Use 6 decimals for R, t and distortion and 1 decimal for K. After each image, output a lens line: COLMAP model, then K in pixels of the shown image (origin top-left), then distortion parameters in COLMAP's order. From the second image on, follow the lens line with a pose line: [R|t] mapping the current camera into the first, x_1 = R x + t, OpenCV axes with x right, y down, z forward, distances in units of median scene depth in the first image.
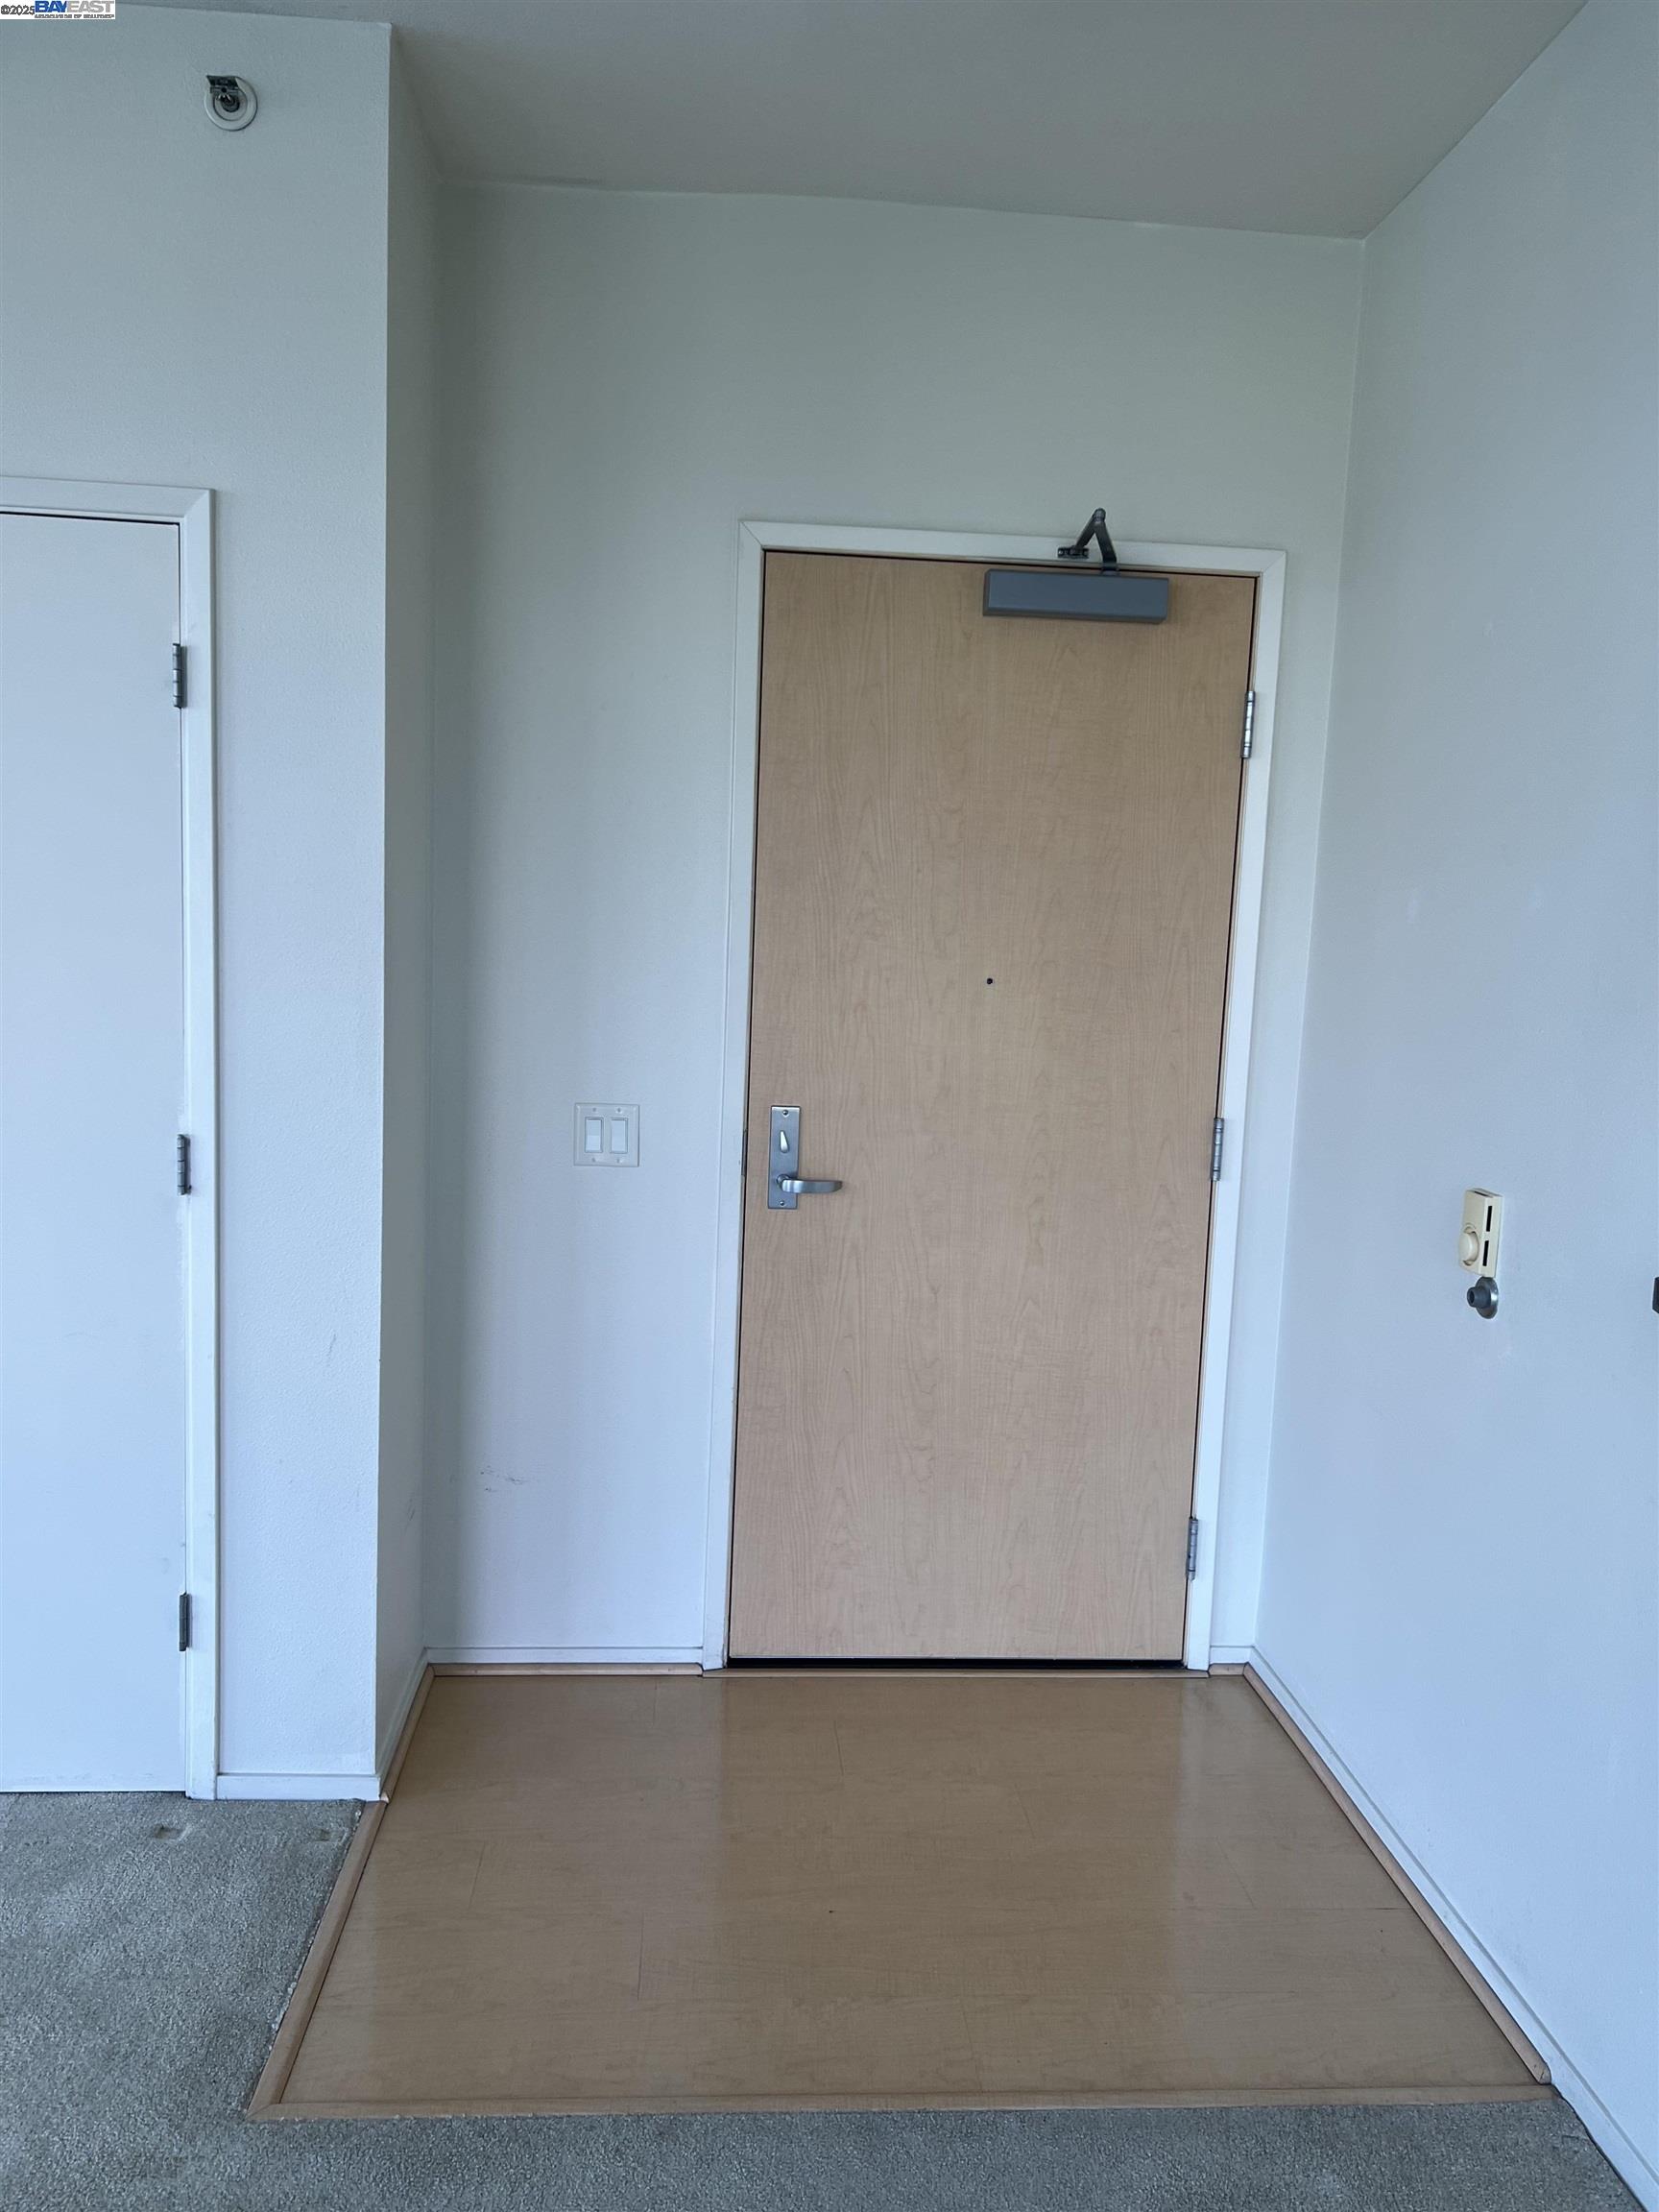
lens RADIAL K [[1671.0, 0, 830.7], [0, 1671.0, 1137.2], [0, 0, 1]] dist [0.092521, -0.124017]
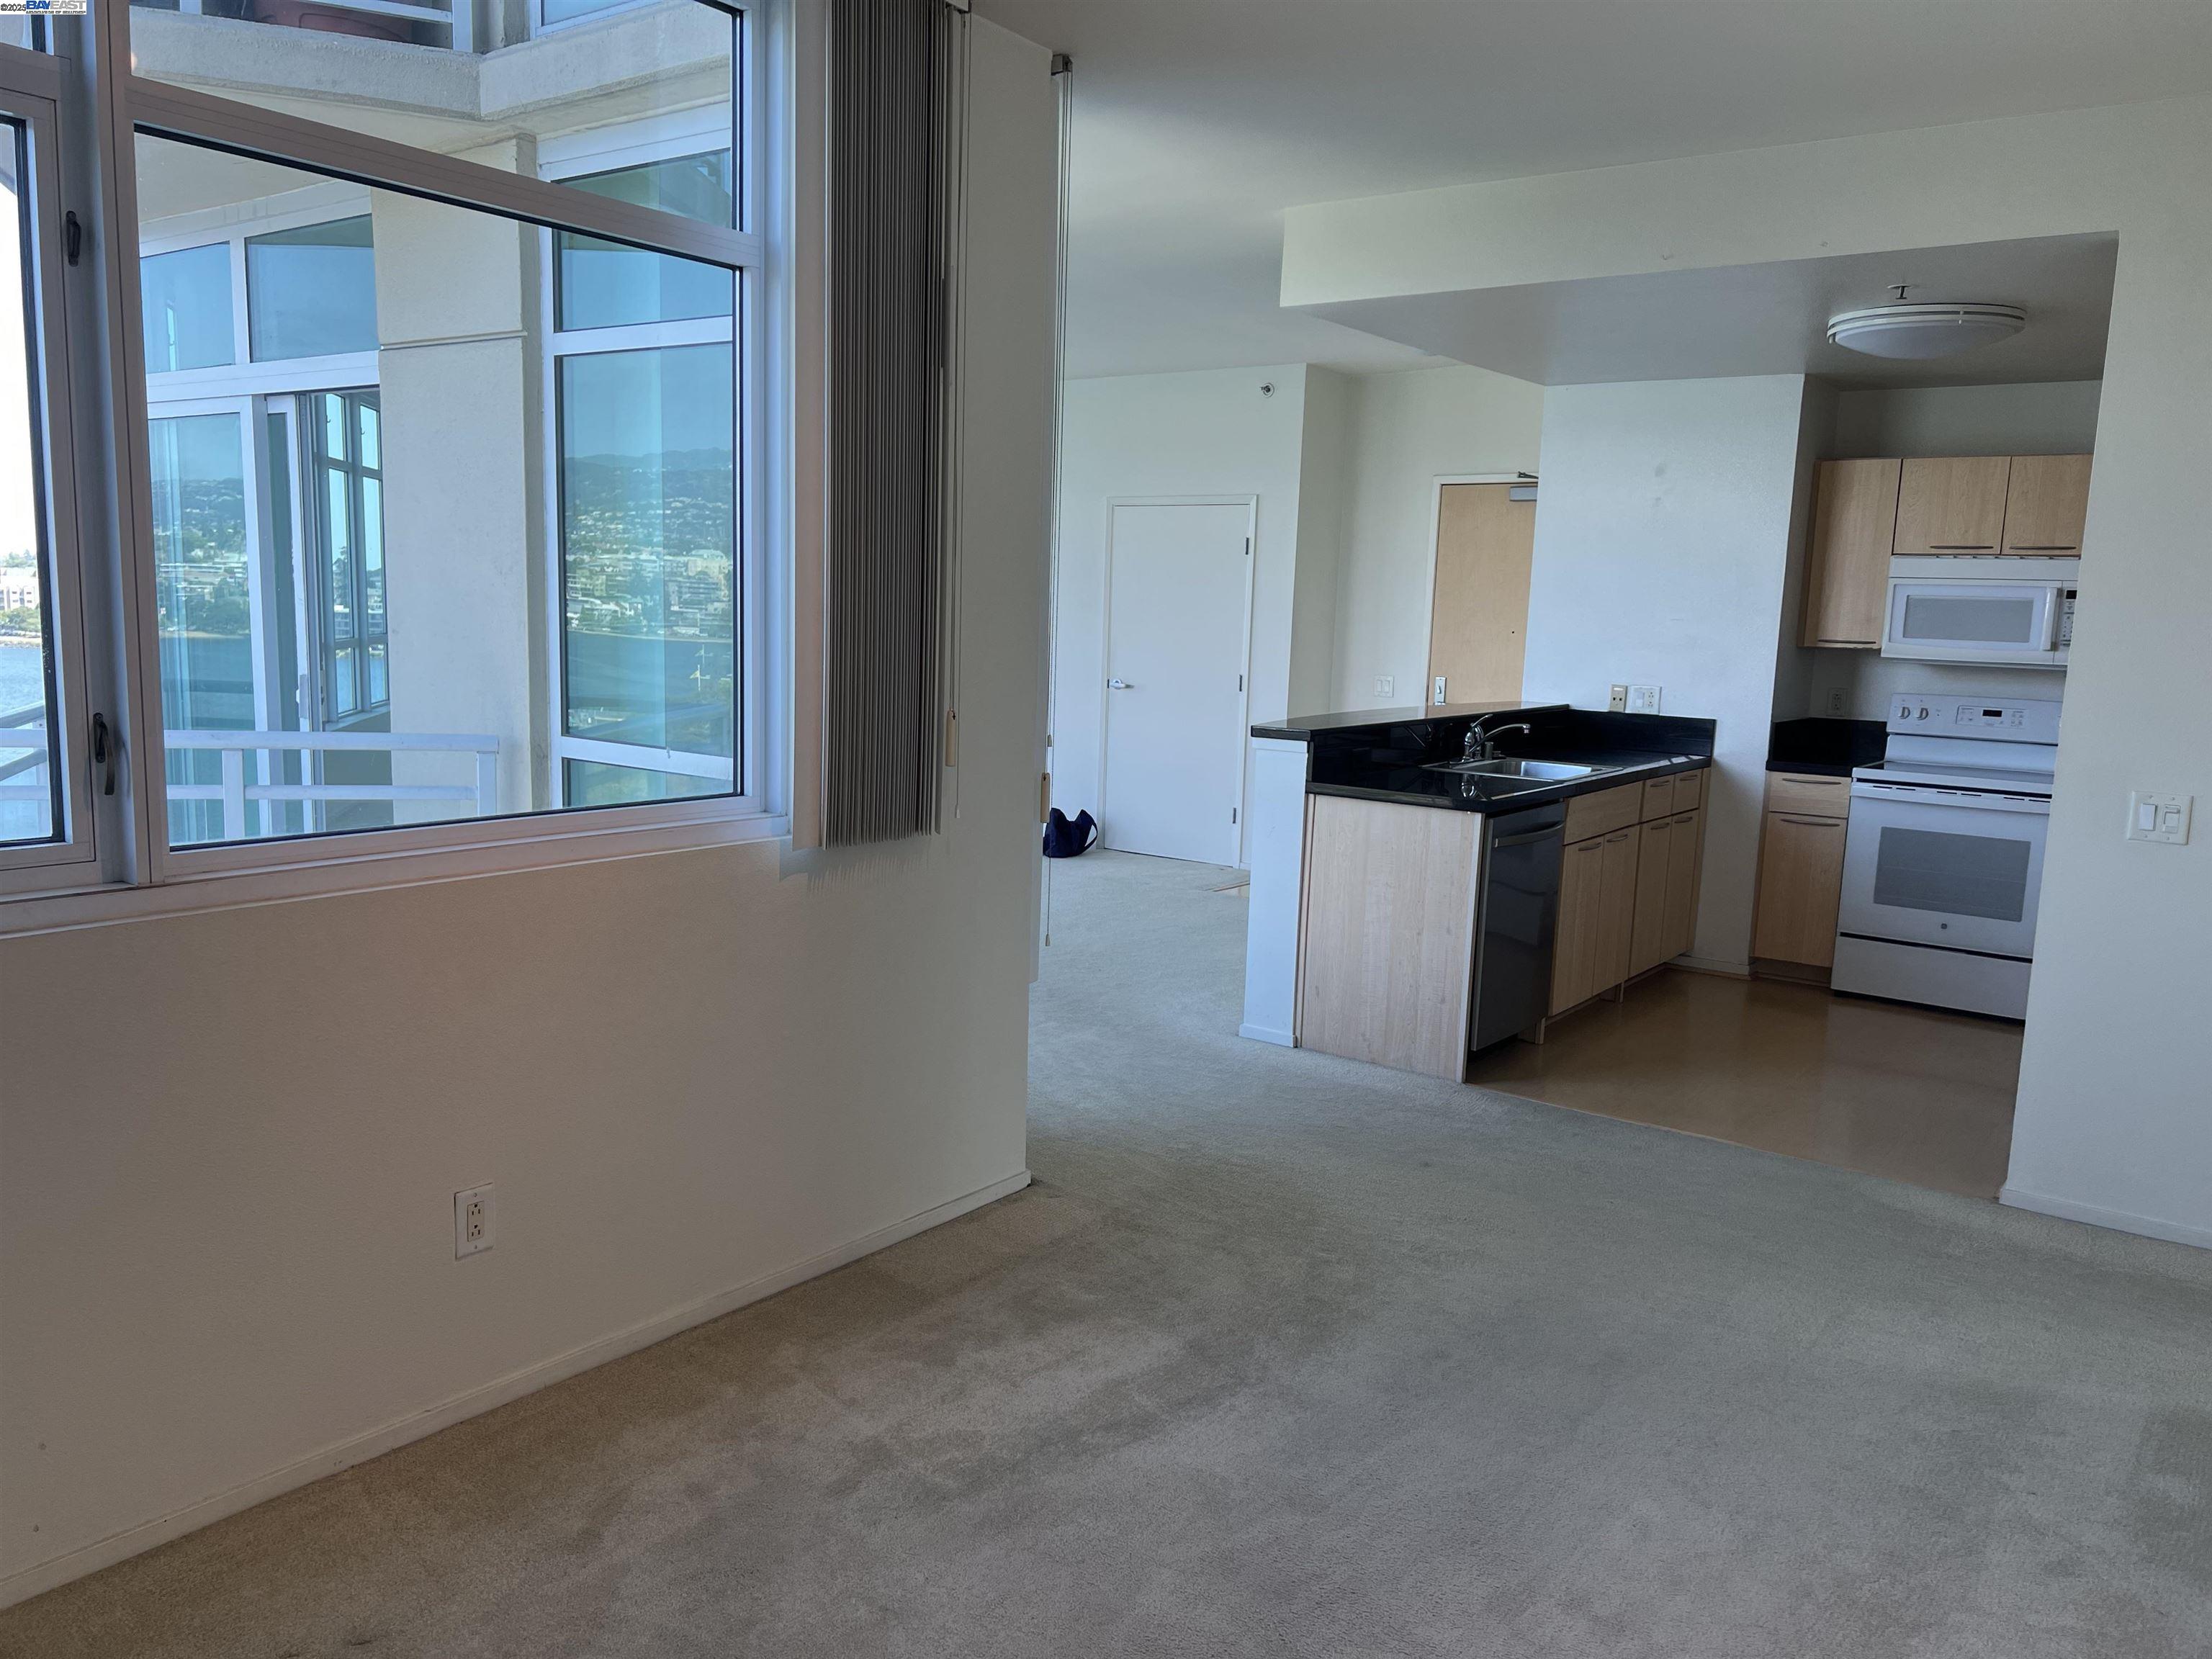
lens RADIAL K [[1671.0, 0, 1096.0], [0, 1671.0, 848.9], [0, 0, 1]] dist [0.092521, -0.124017]
pose [[0.759444, 0.084502, -0.645062, 1.424119], [-0.079568, 0.996149, 0.036816, 0.219575], [0.645689, 0.023367, 0.763243, -1.580871]]
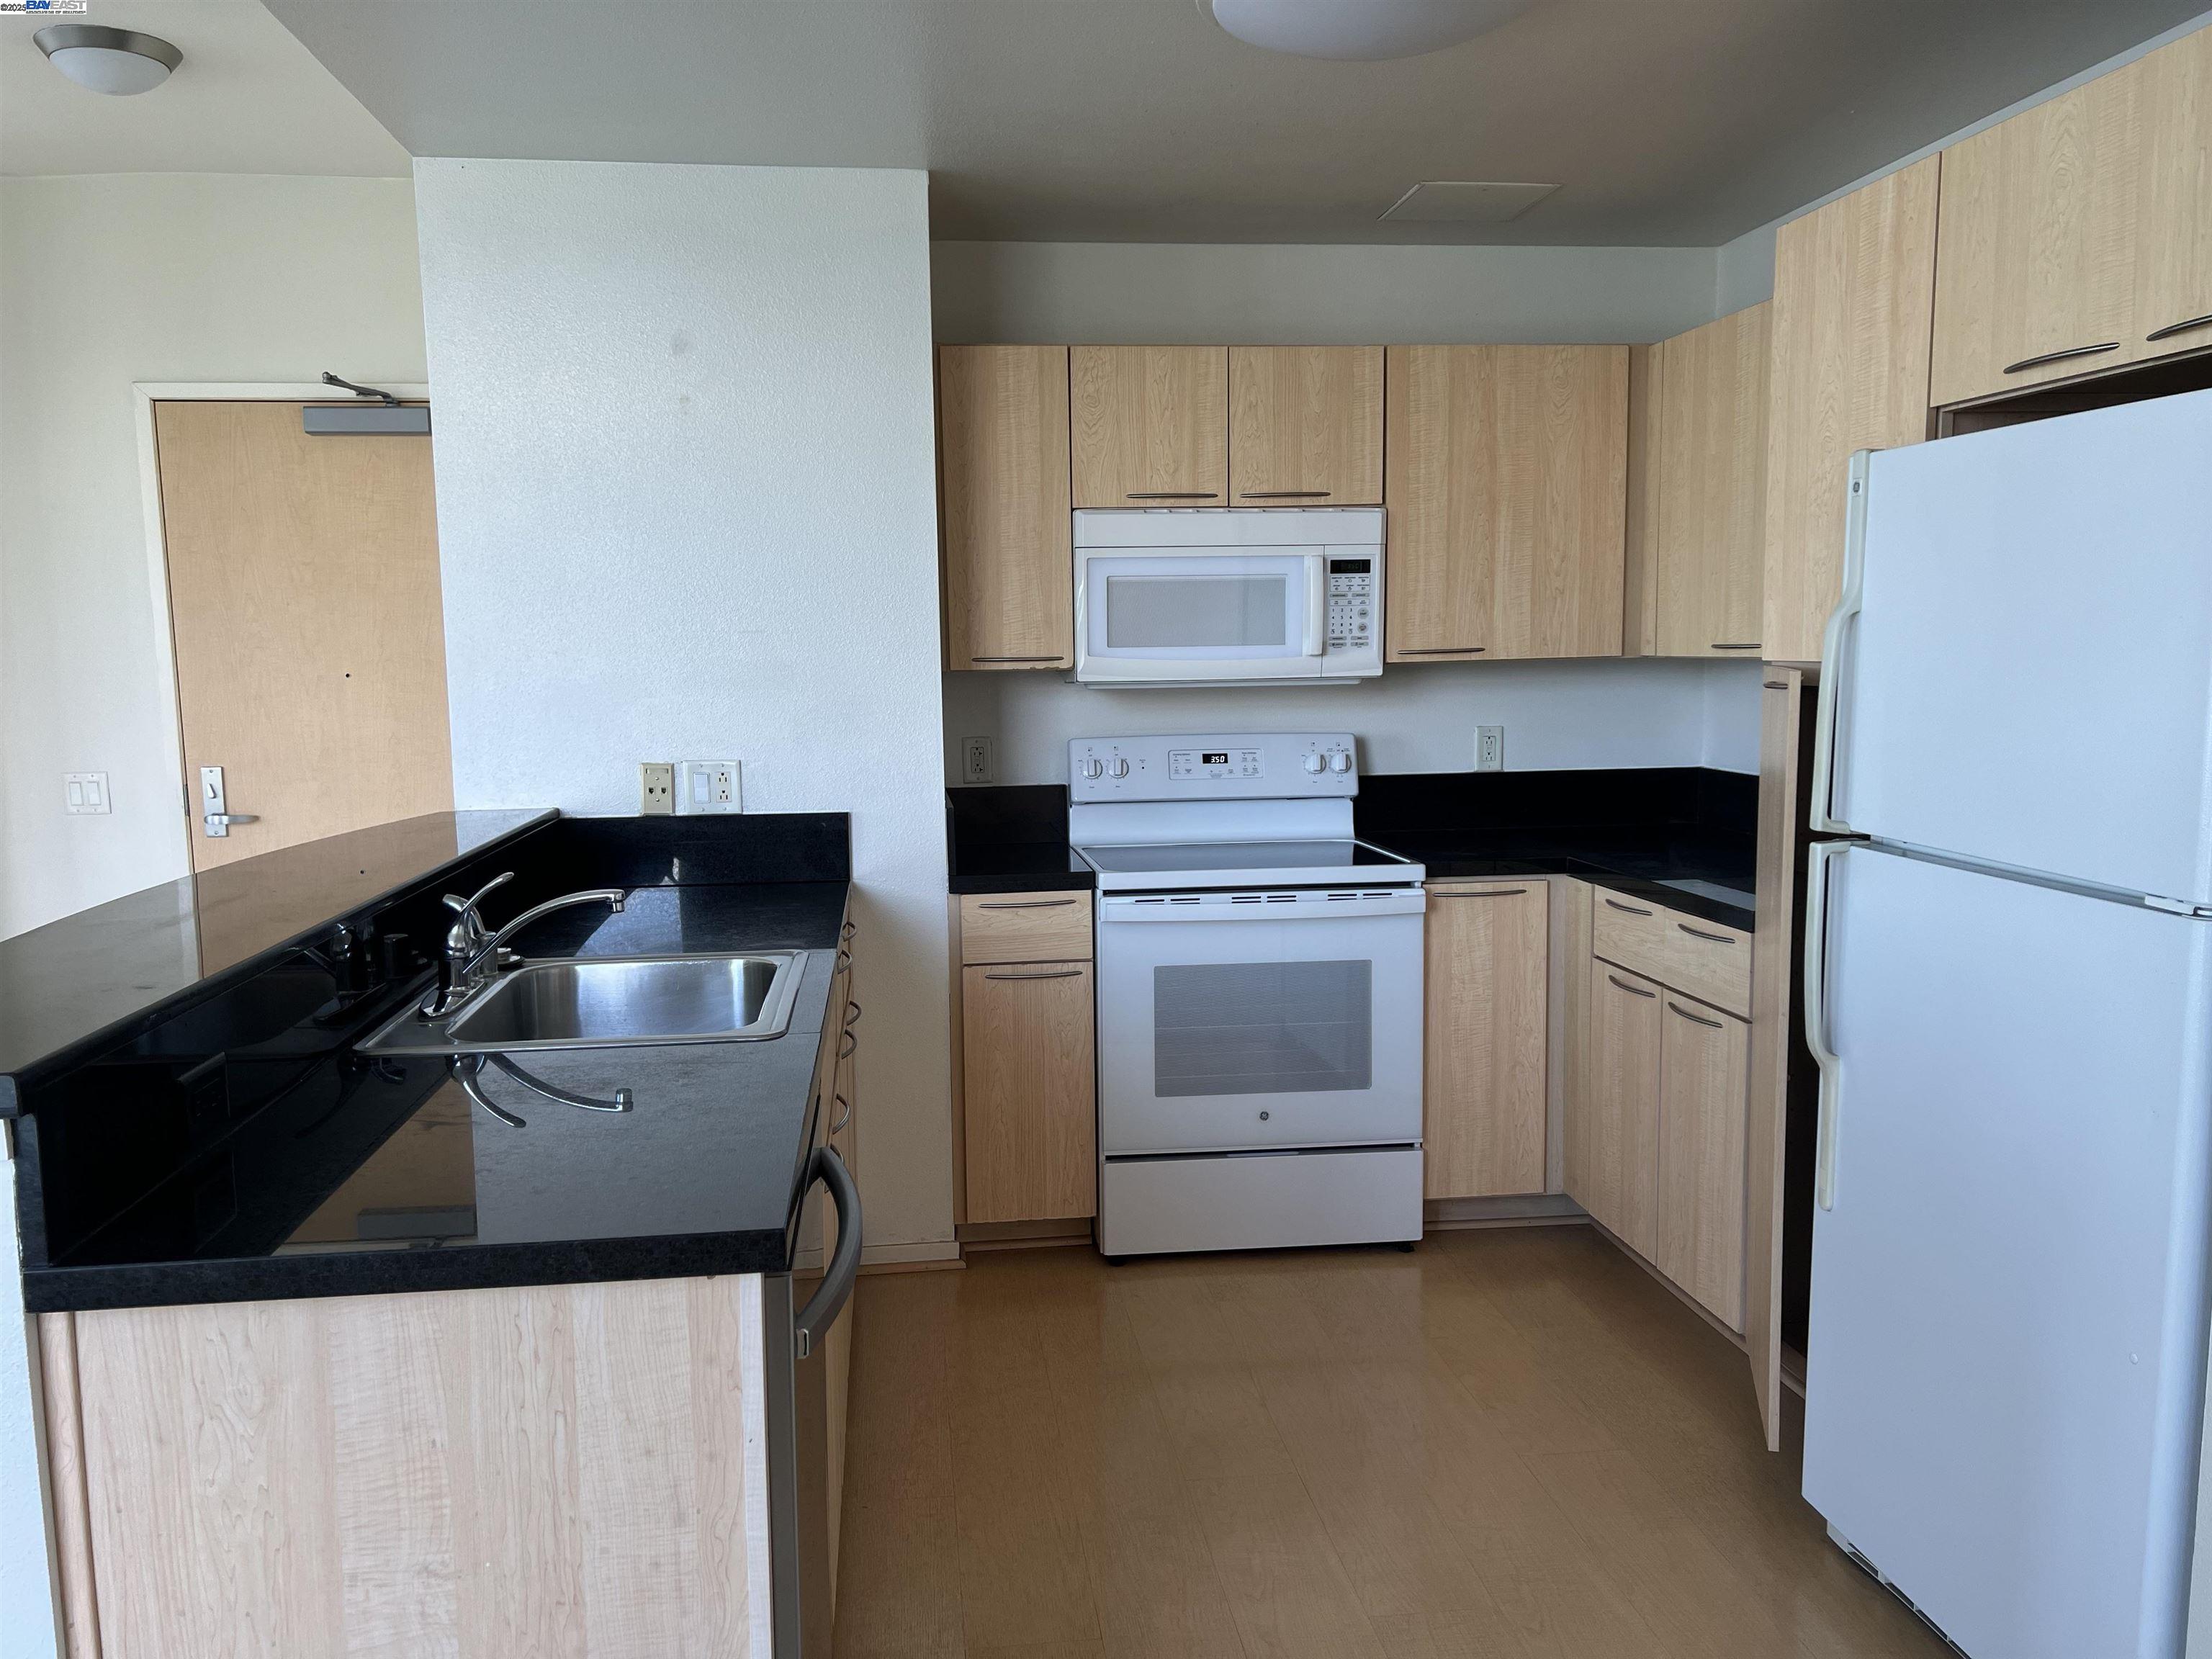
lens RADIAL K [[1671.0, 0, 1096.0], [0, 1671.0, 848.9], [0, 0, 1]] dist [0.092521, -0.124017]
pose [[0.997650, -0.059464, 0.034022, 0.720352], [0.059369, 0.998229, 0.003794, 0.097488], [-0.034187, -0.001766, 0.999414, -0.548860]]
